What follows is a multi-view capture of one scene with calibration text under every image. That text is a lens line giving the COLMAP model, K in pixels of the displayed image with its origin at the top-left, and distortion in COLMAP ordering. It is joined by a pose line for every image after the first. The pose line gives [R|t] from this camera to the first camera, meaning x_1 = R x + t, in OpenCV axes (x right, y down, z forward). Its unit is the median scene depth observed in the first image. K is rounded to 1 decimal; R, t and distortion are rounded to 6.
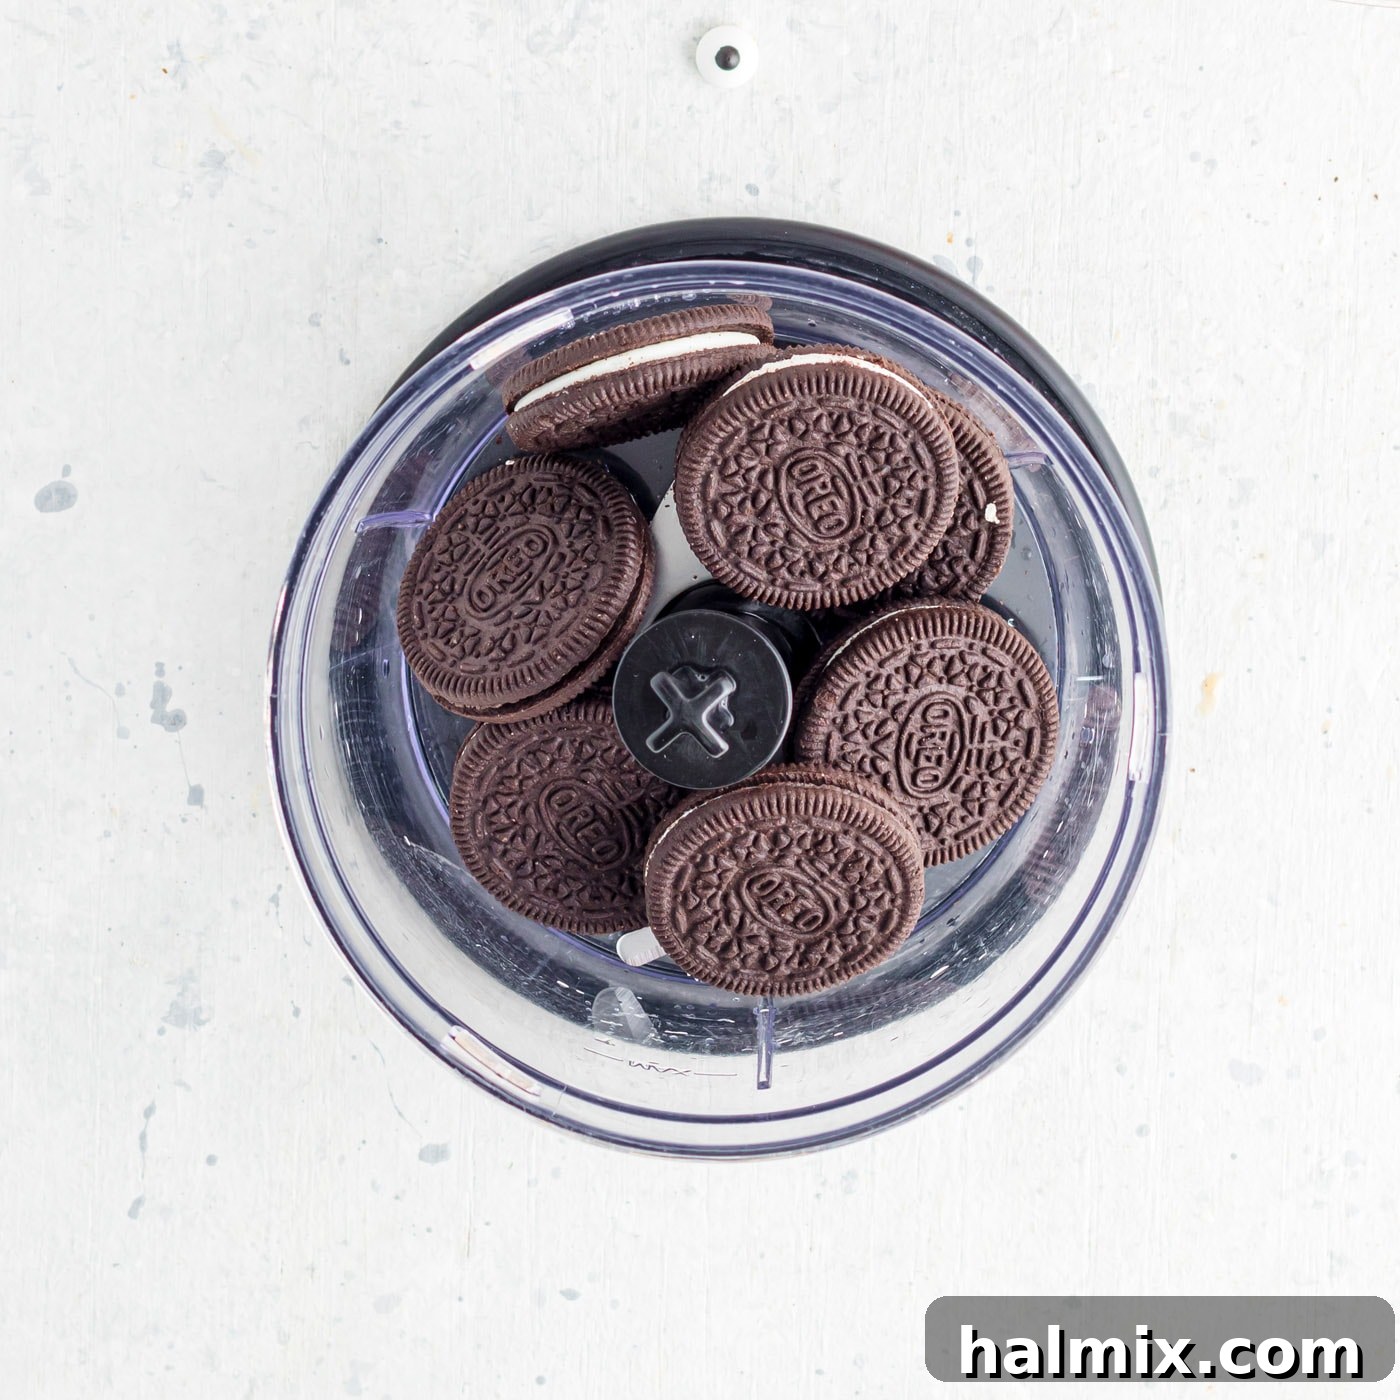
lens RADIAL K [[7657.6, 0, 705.9], [0, 7657.6, 694.8], [0, 0, 1]] dist [-0.096420, 0.000000]
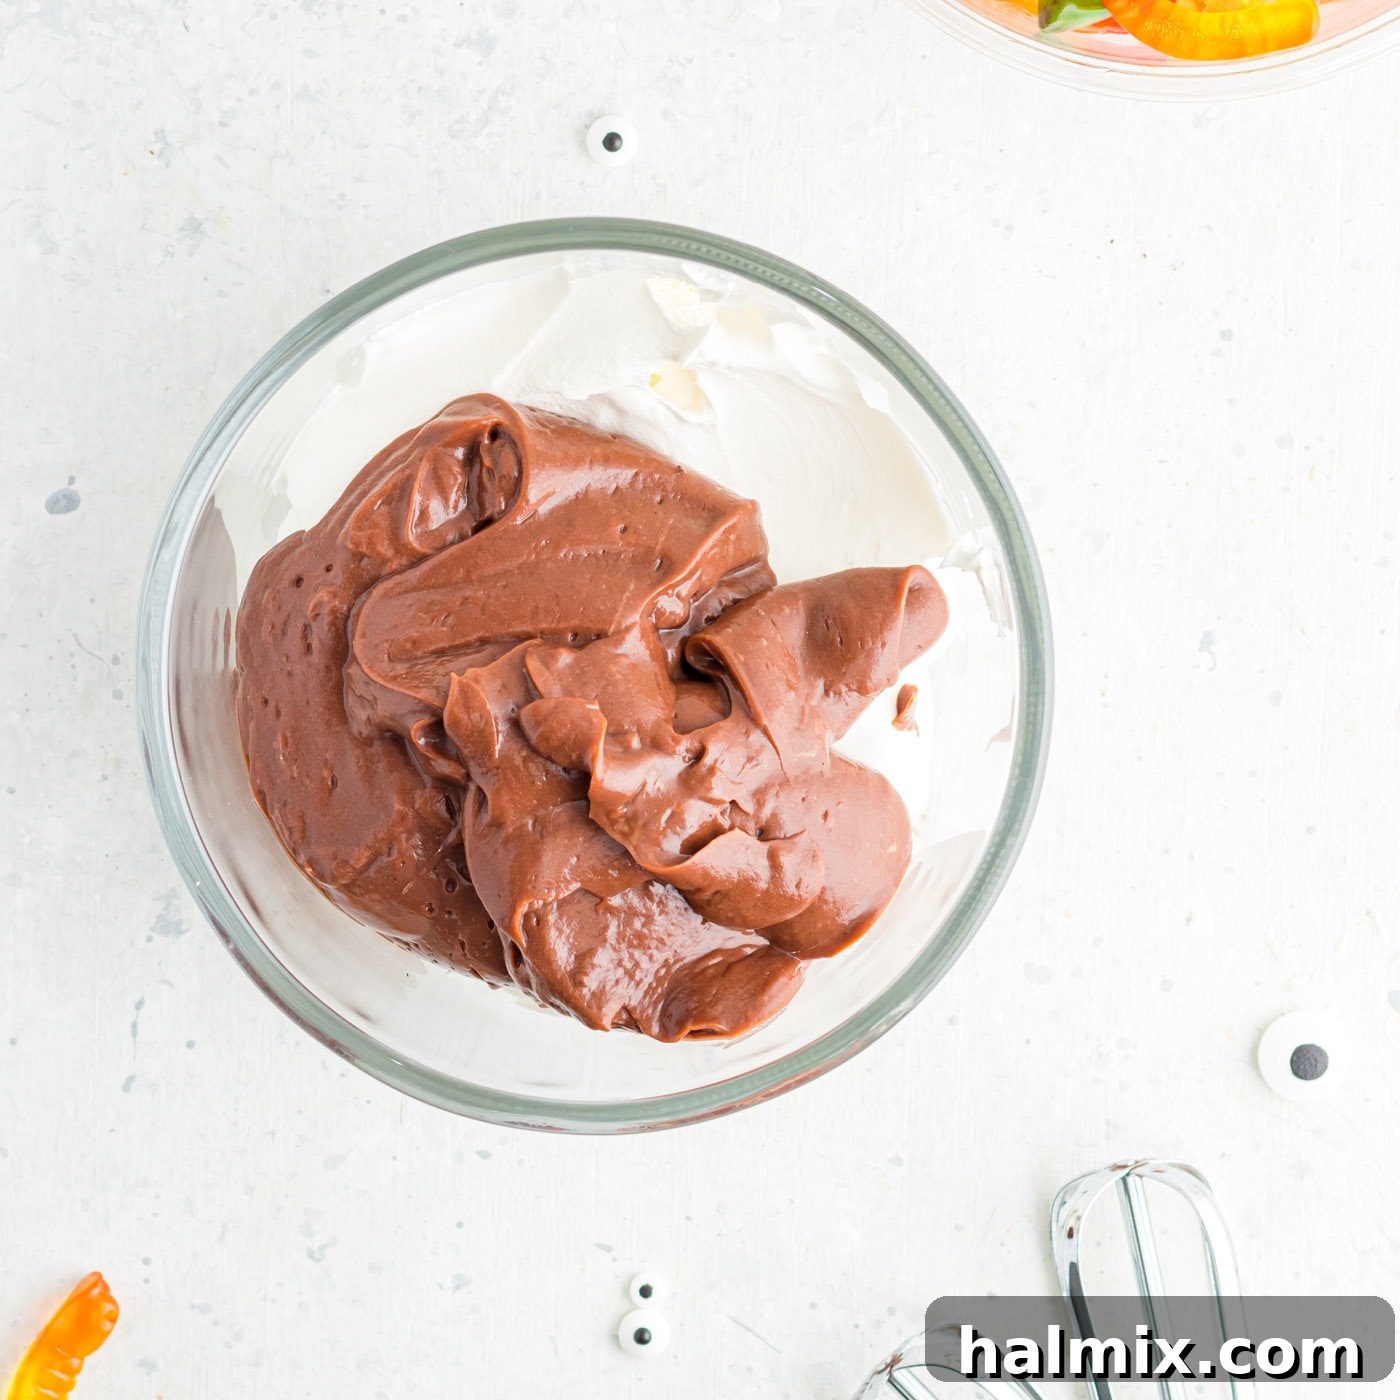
lens RADIAL K [[7657.6, 0, 643.9], [0, 7657.6, 703.7], [0, 0, 1]] dist [-0.096420, 0.000000]
pose [[1.000000, 0.000306, -0.000495, 0.008376], [-0.000296, 0.999810, 0.019472, -0.017437], [0.000501, -0.019472, 0.999810, -0.220917]]
